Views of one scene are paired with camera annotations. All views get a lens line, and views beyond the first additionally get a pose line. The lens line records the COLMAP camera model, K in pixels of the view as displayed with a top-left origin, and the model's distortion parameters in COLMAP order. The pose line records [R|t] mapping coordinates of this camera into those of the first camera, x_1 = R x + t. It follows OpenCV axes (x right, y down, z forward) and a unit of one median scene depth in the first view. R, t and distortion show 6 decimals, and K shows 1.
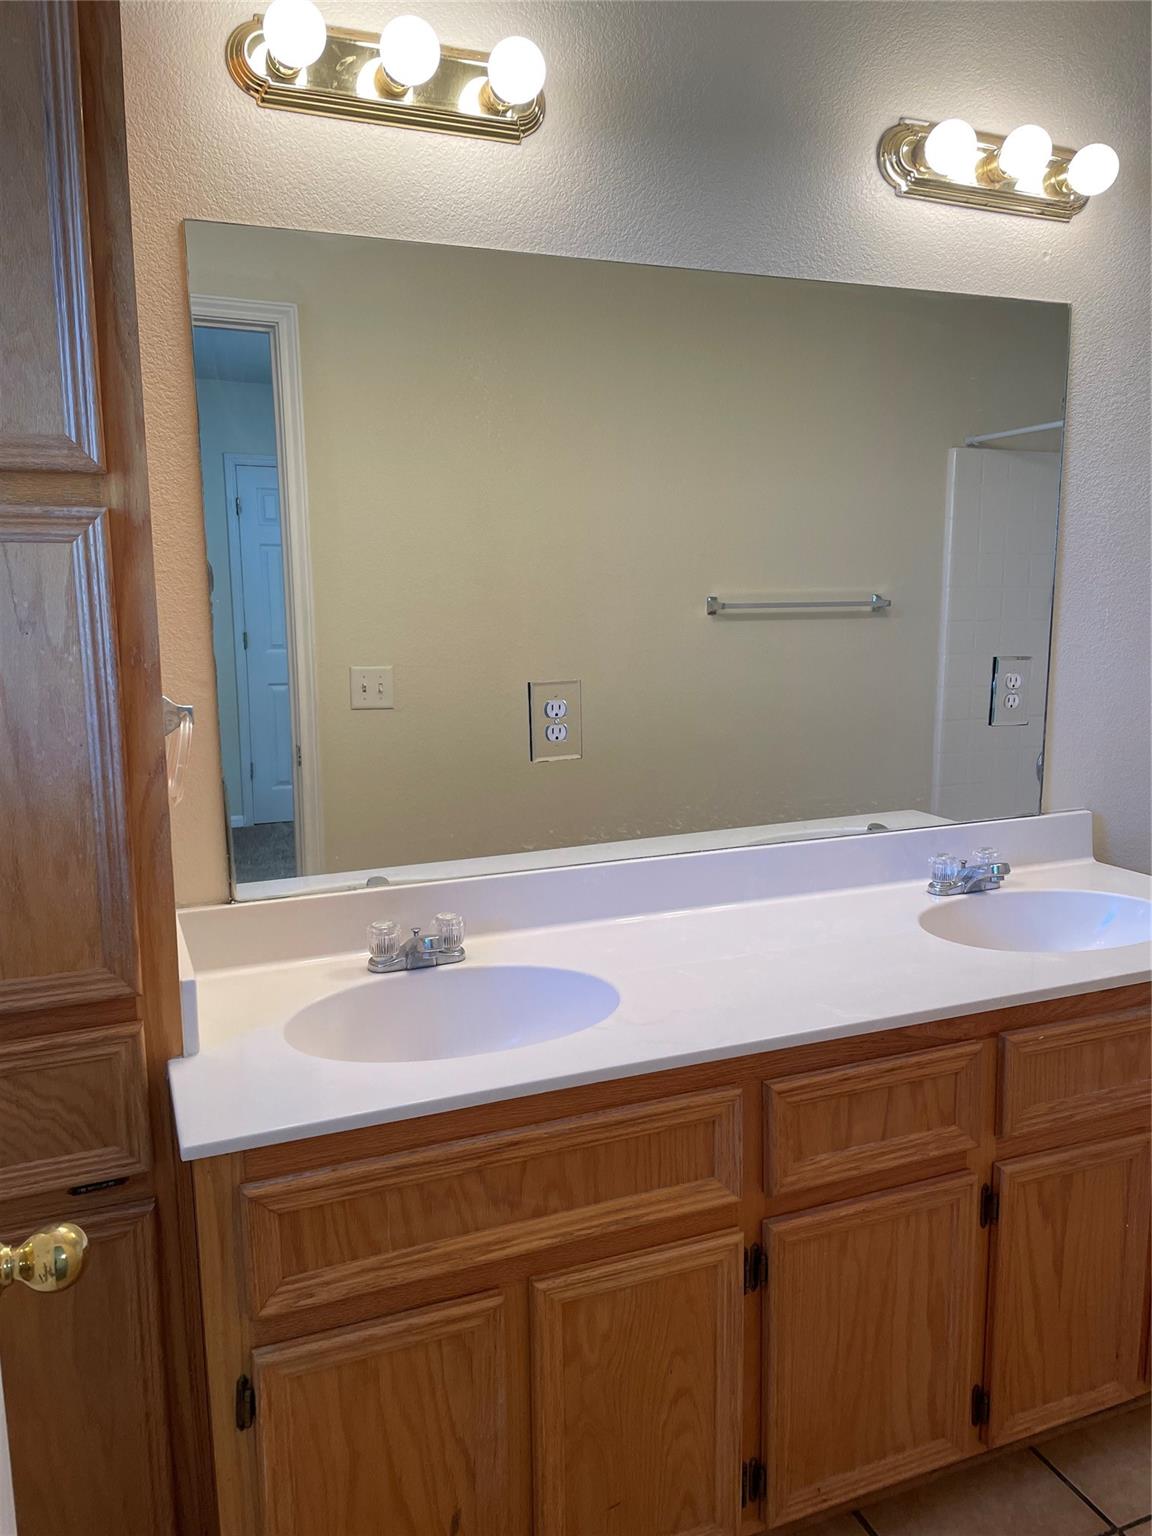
lens RADIAL K [[1183.3, 0, 571.8], [0, 1183.3, 755.9], [0, 0, 1]] dist [0.056904, -0.060013]
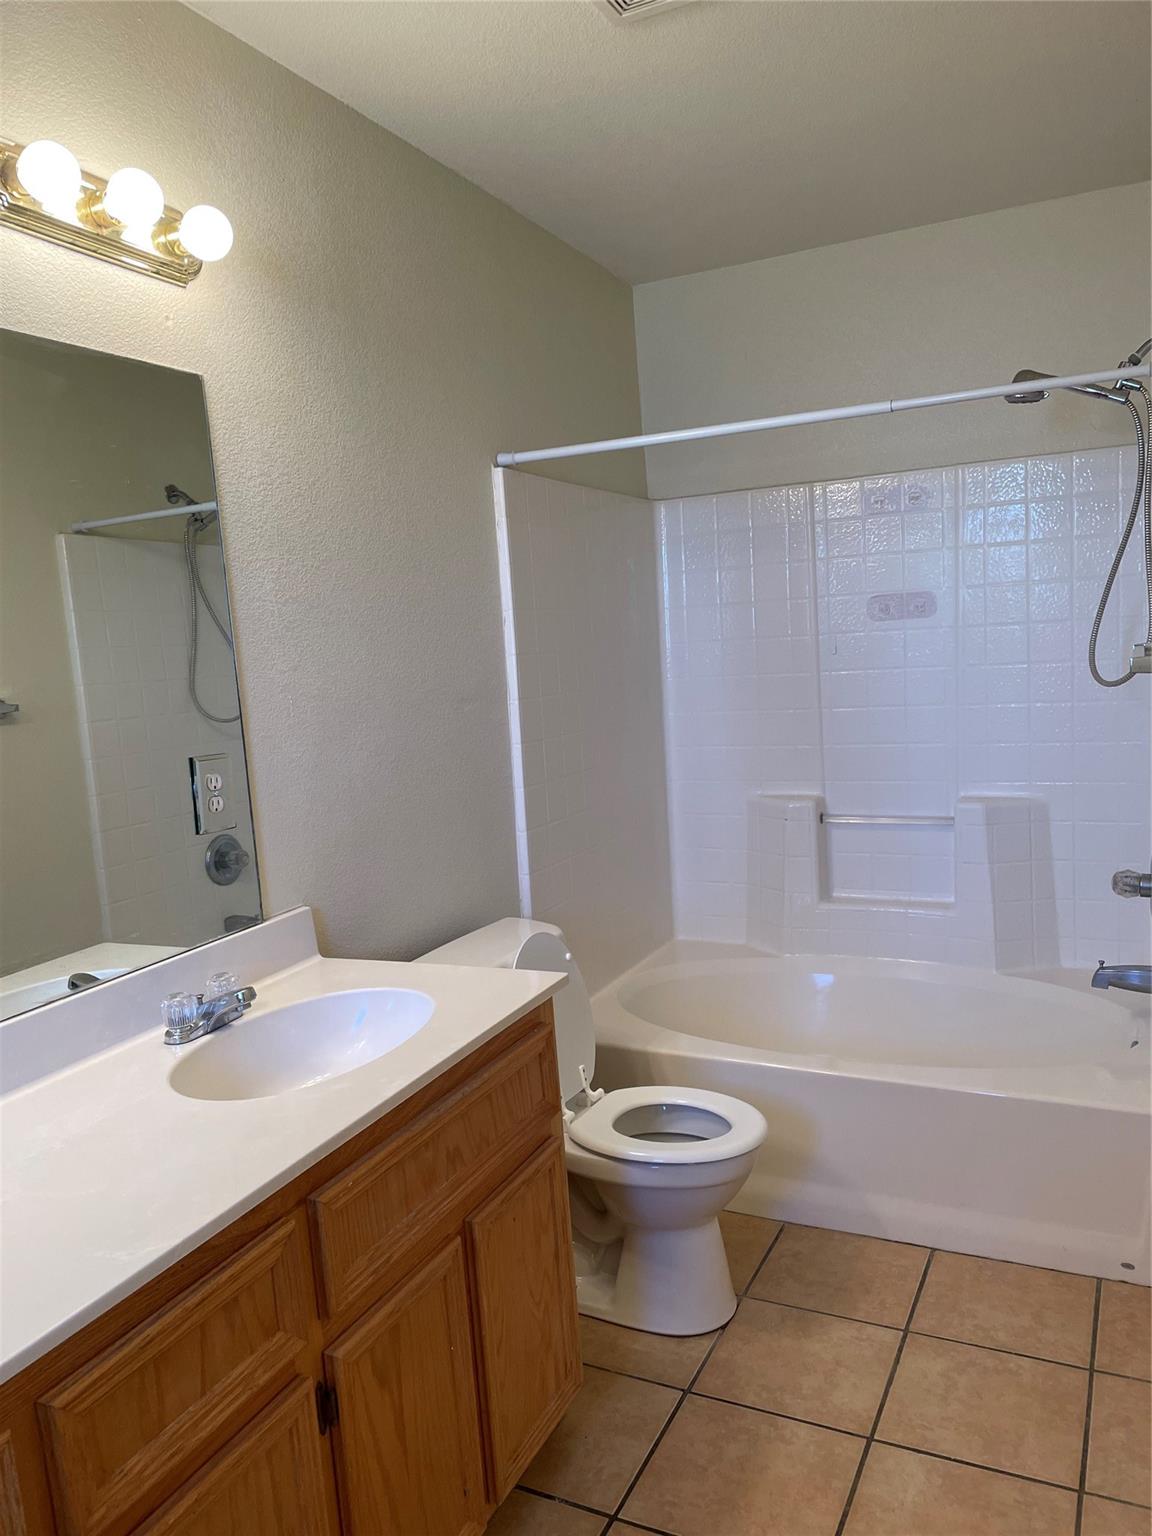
lens RADIAL K [[1183.3, 0, 584.4], [0, 1183.3, 767.0], [0, 0, 1]] dist [0.056904, -0.060013]
pose [[0.741361, -0.121489, 0.660018, -0.013842], [0.166197, 0.986079, -0.005173, -0.025119], [-0.650201, 0.113528, 0.751232, 0.157328]]
